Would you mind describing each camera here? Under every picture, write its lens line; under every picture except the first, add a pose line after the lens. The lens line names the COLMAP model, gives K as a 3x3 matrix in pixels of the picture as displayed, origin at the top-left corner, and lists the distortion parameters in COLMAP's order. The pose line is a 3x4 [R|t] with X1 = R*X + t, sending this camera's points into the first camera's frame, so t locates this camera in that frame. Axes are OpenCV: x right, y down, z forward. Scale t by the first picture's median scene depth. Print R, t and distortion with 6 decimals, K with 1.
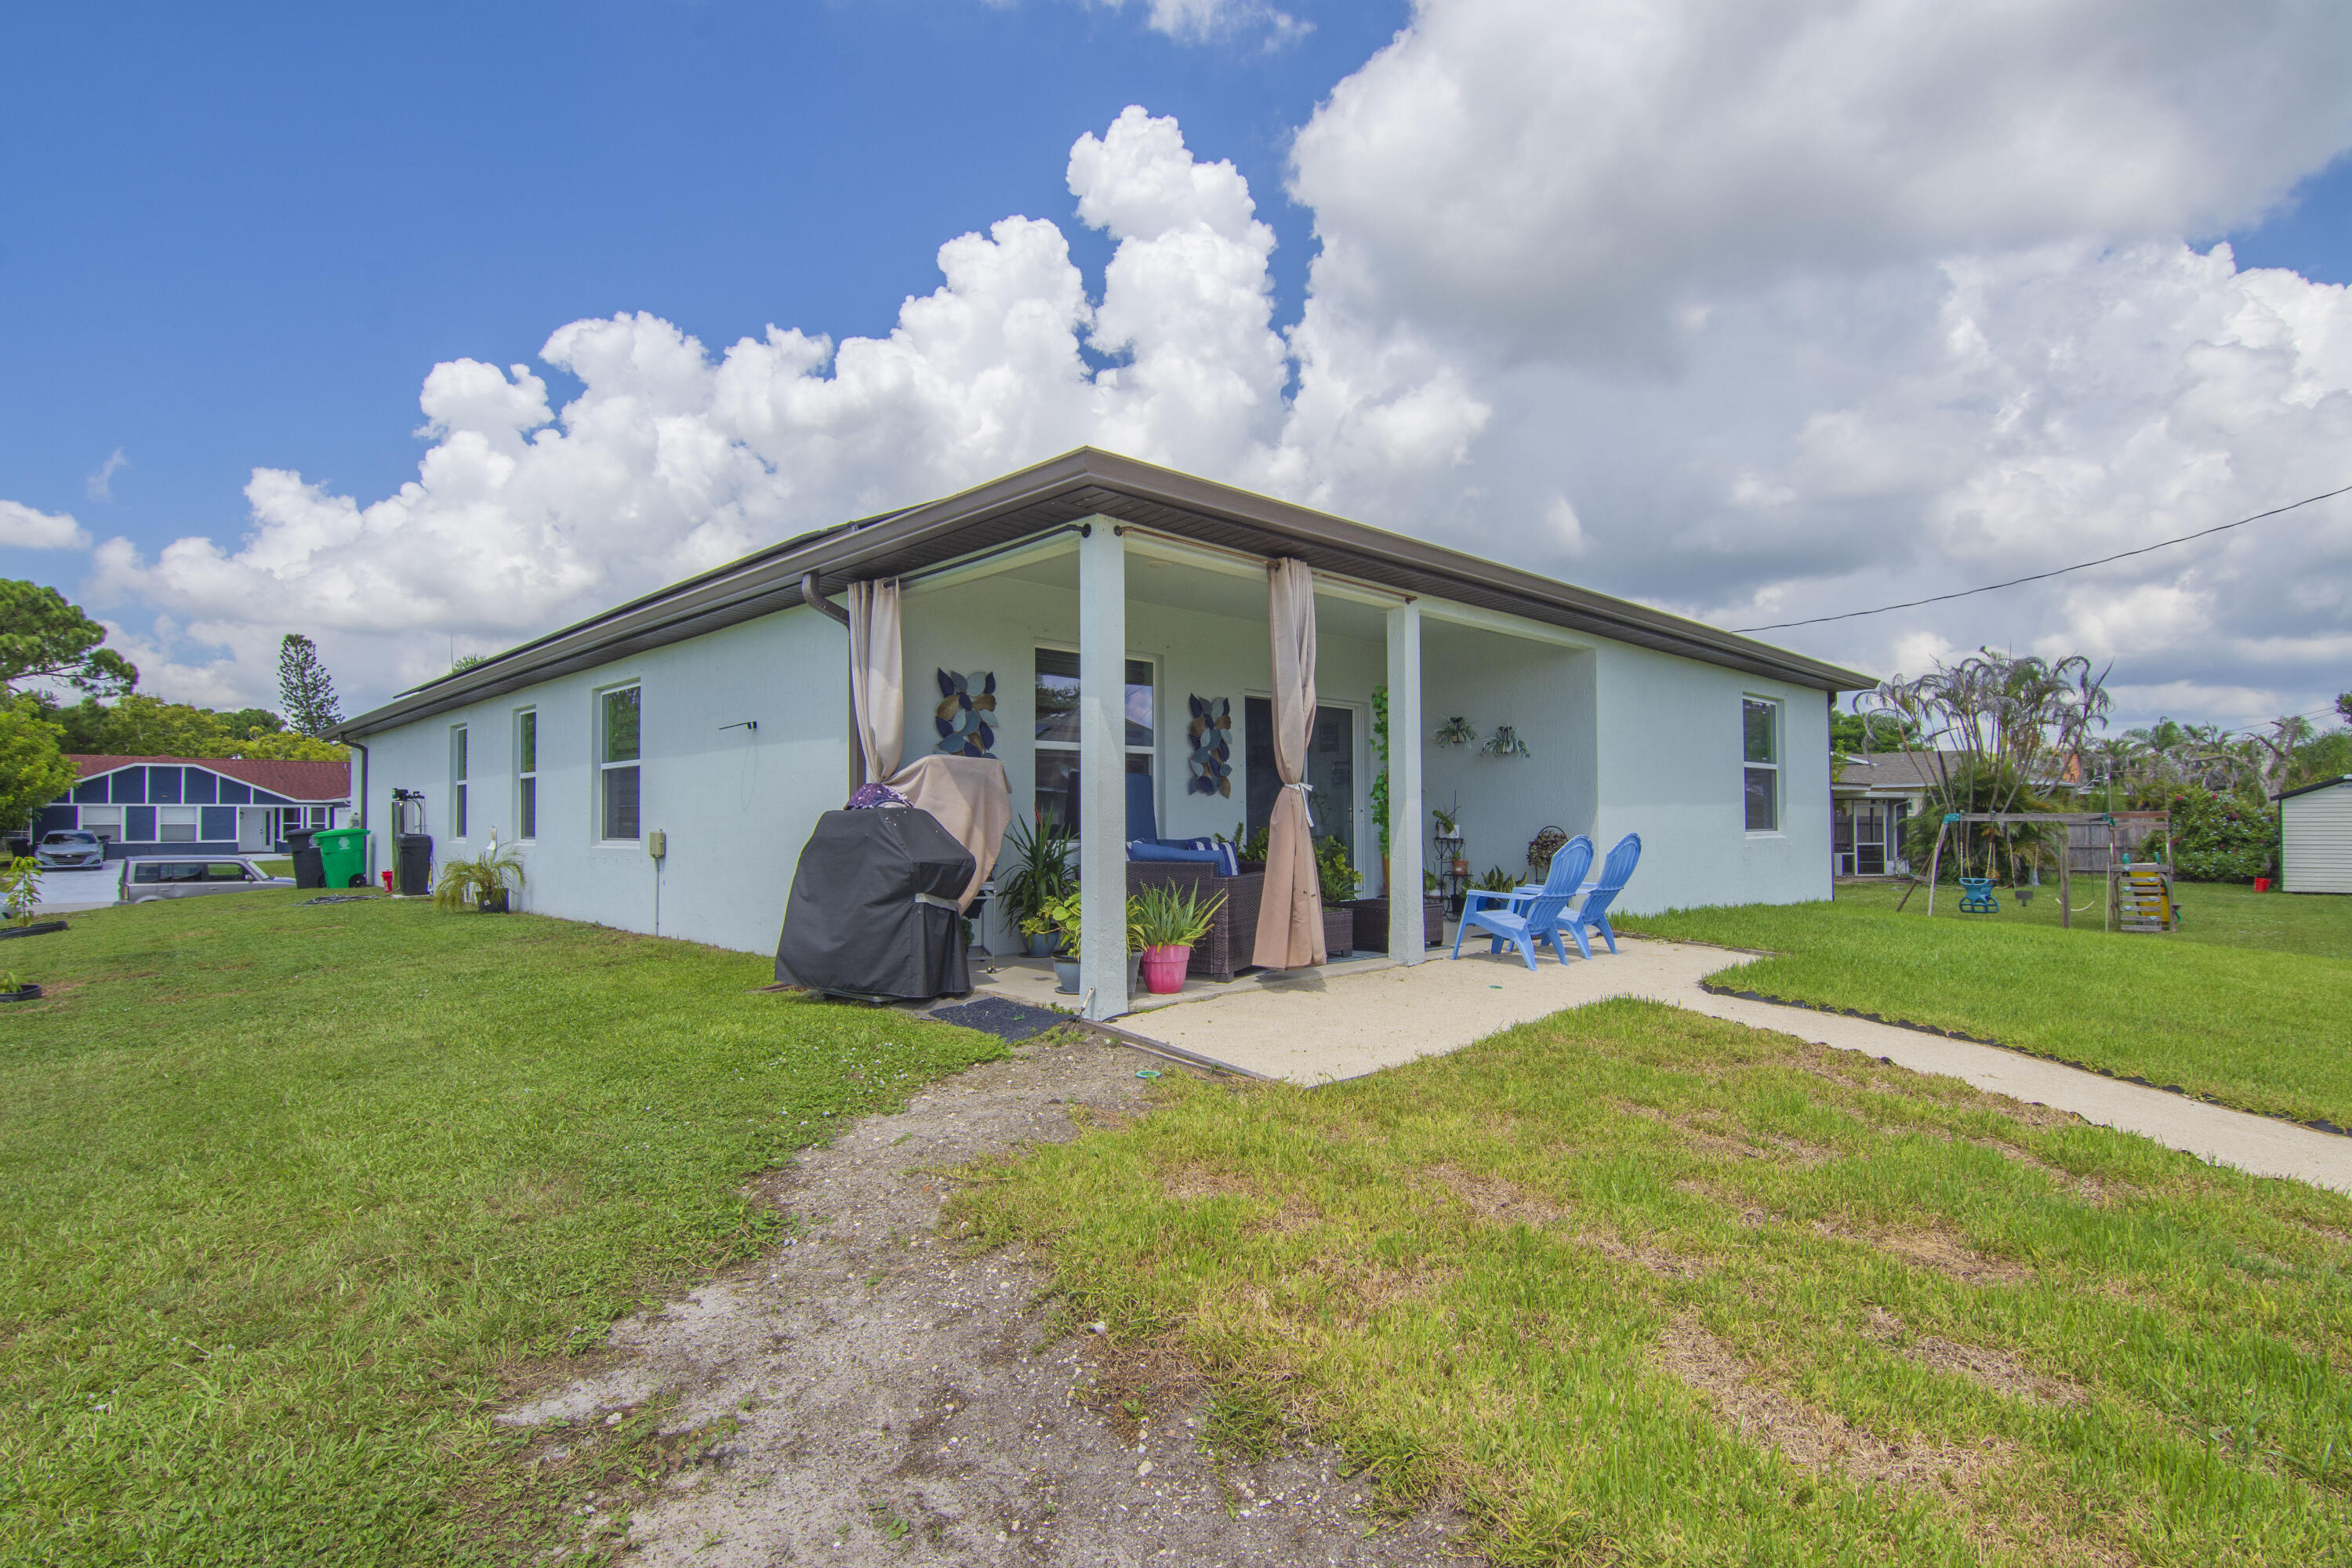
lens RADIAL K [[1186.3, 0, 1176.0], [0, 1186.3, 784.0], [0, 0, 1]] dist [-0.010147, -0.011000]
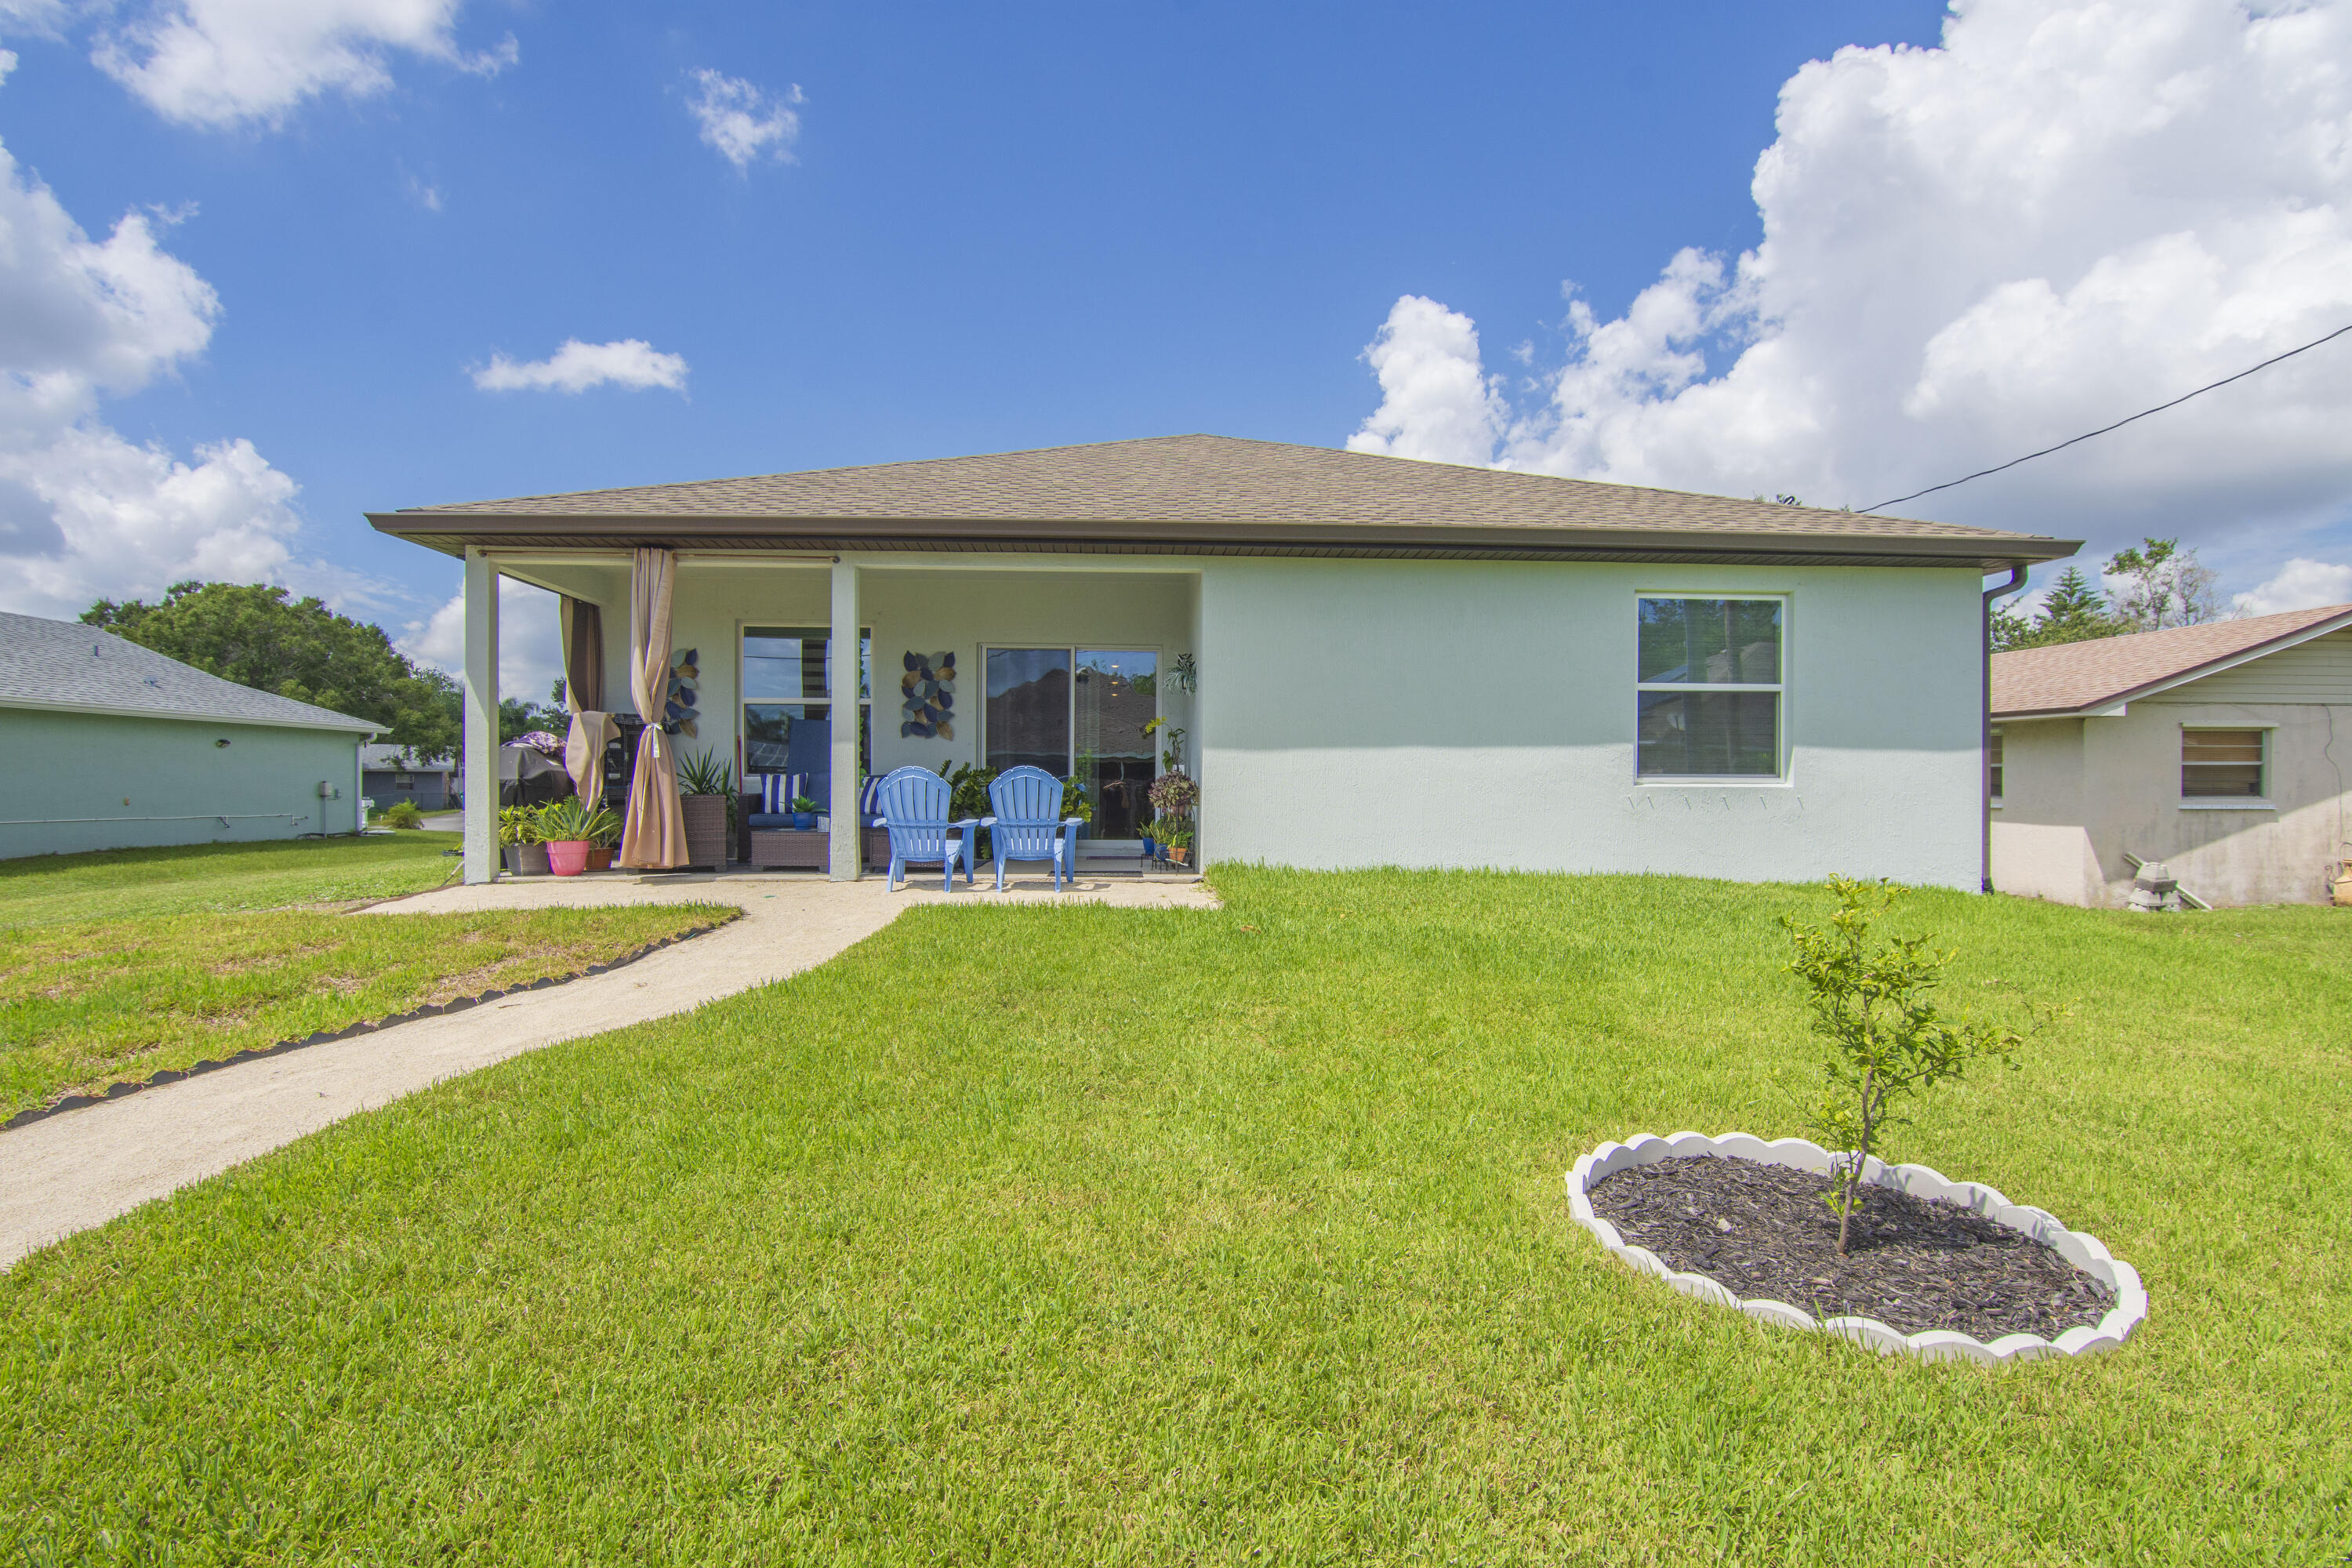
lens RADIAL K [[1142.4, 0, 1176.0], [0, 1142.4, 784.0], [0, 0, 1]] dist [-0.015149, -0.009798]
pose [[0.747798, 0.010609, -0.663842, 0.962813], [0.017076, 0.999234, 0.035205, 0.019708], [0.663707, -0.037662, 0.747044, 0.333942]]
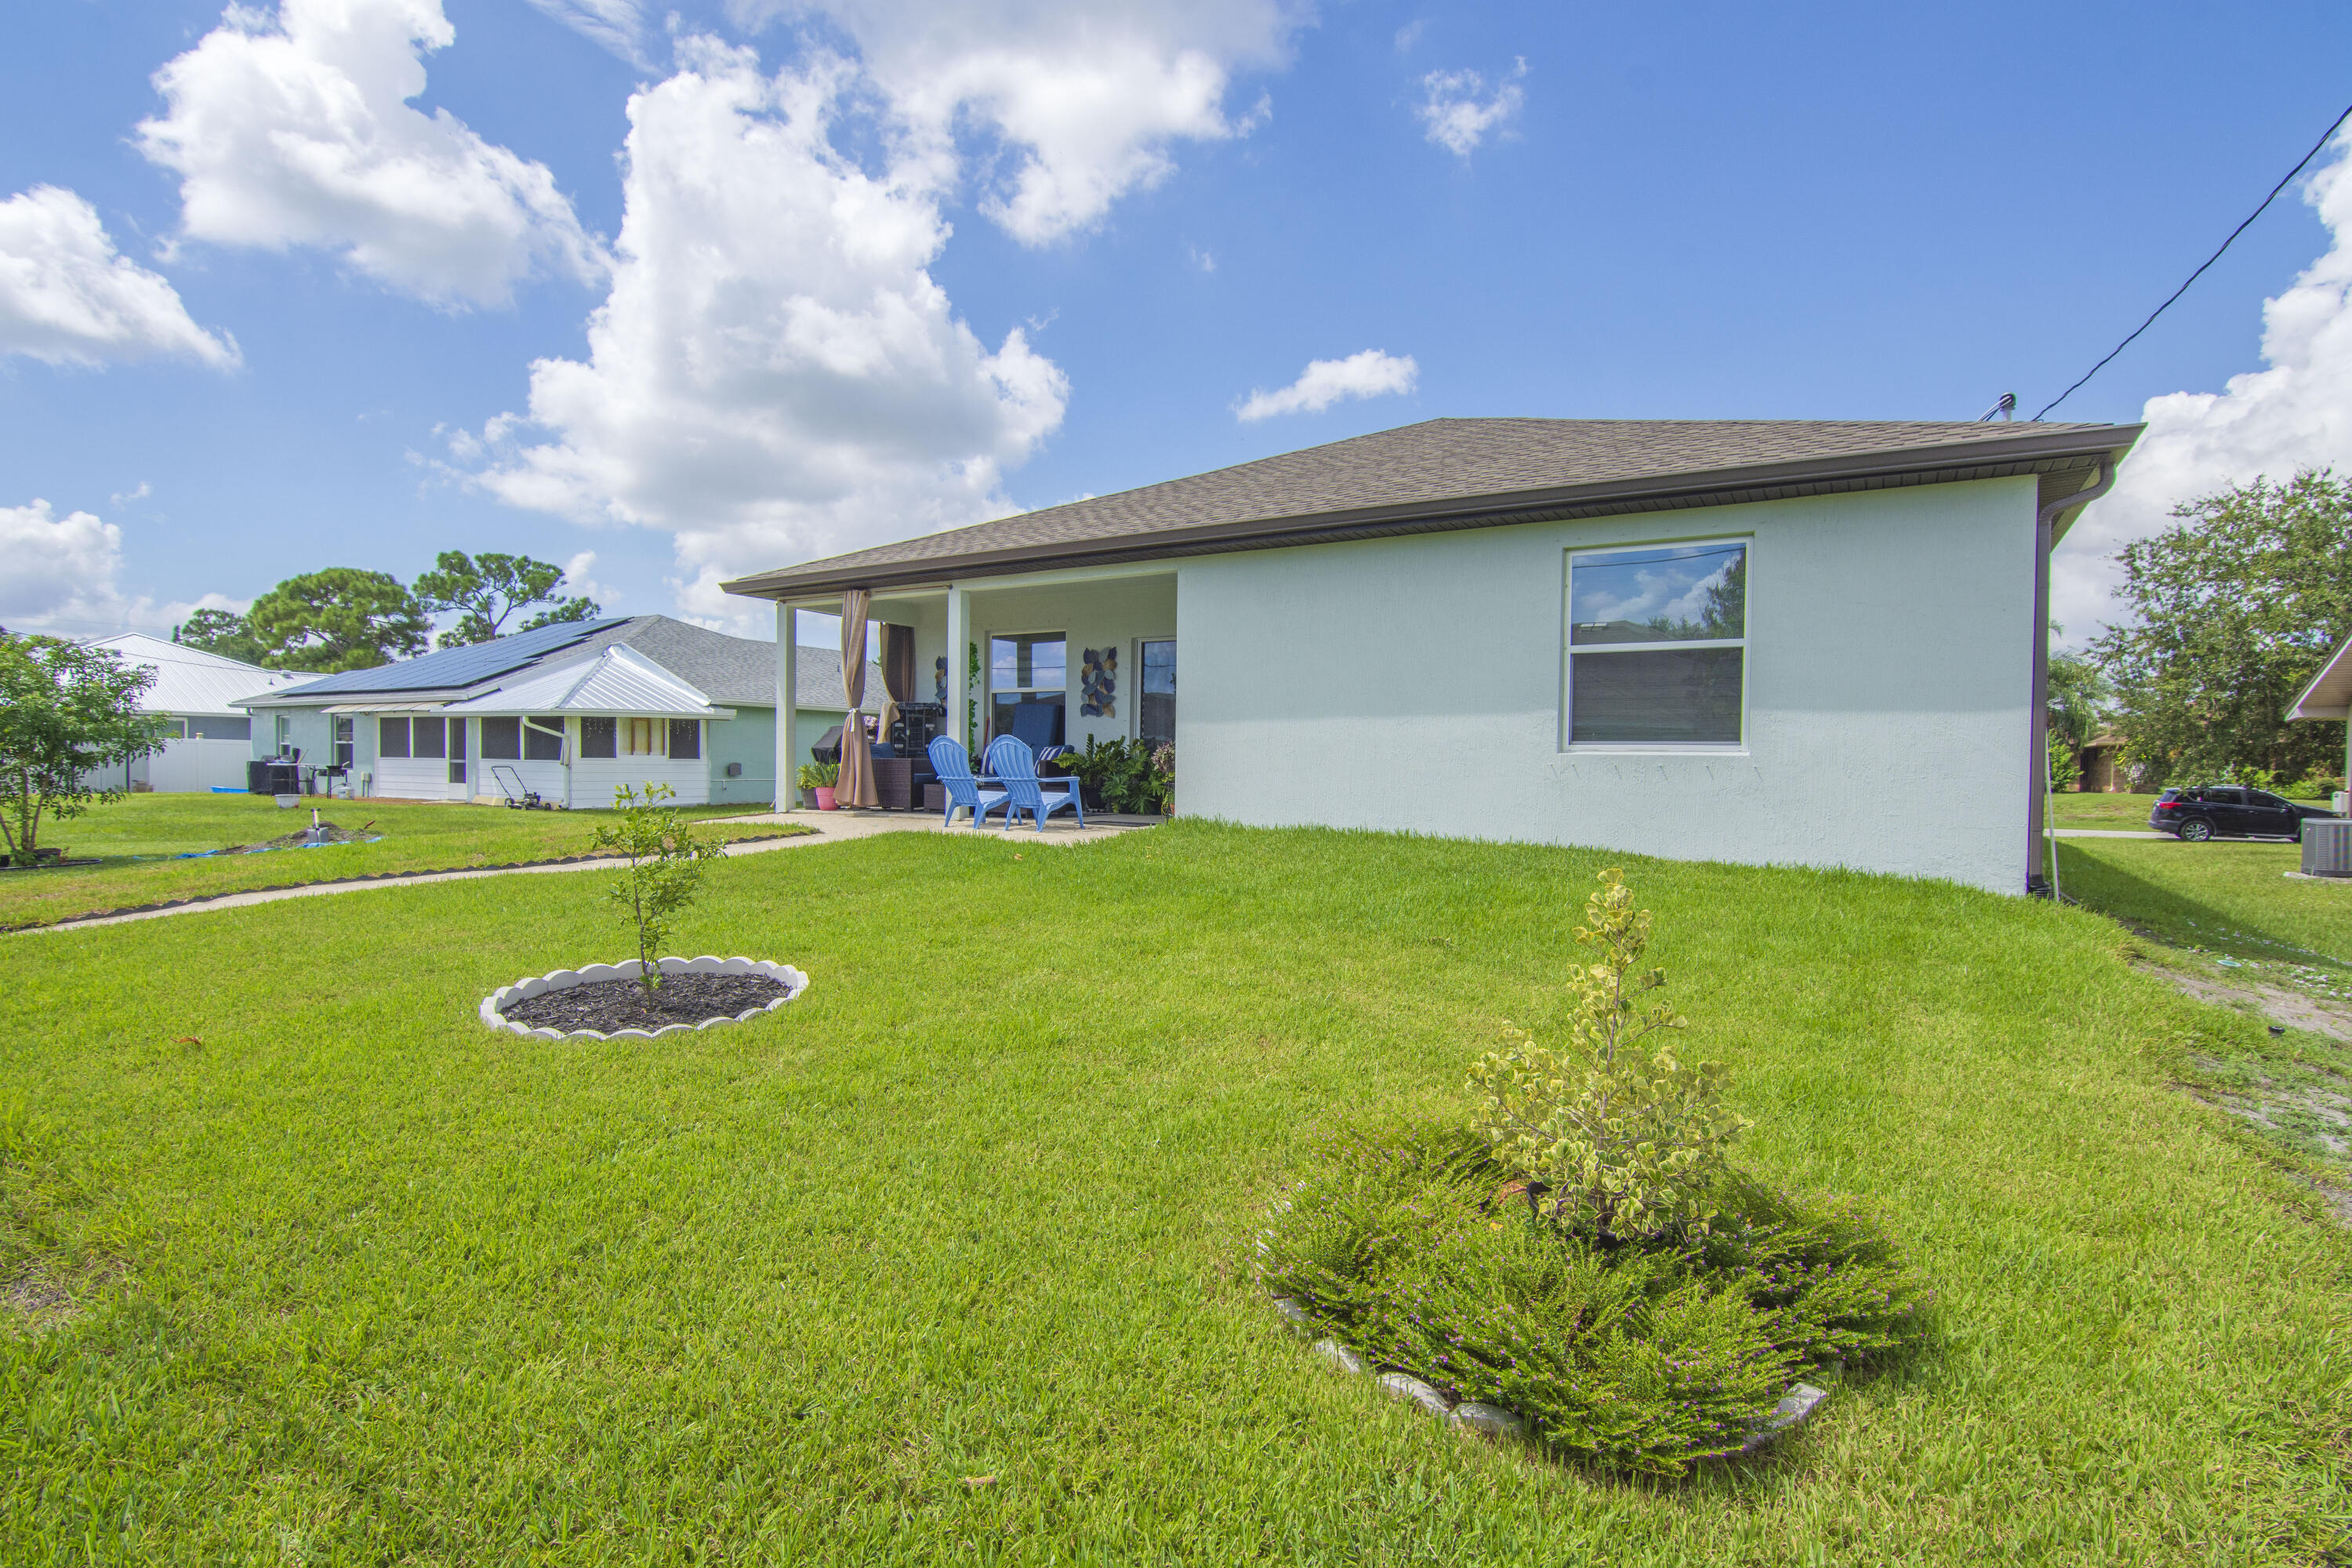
lens RADIAL K [[1186.3, 0, 1176.0], [0, 1186.3, 784.0], [0, 0, 1]] dist [-0.010147, -0.011000]
pose [[0.209616, 0.025605, -0.977448, 1.482856], [0.023230, 0.999245, 0.031157, 0.049364], [0.977508, -0.029237, 0.208863, 0.801919]]
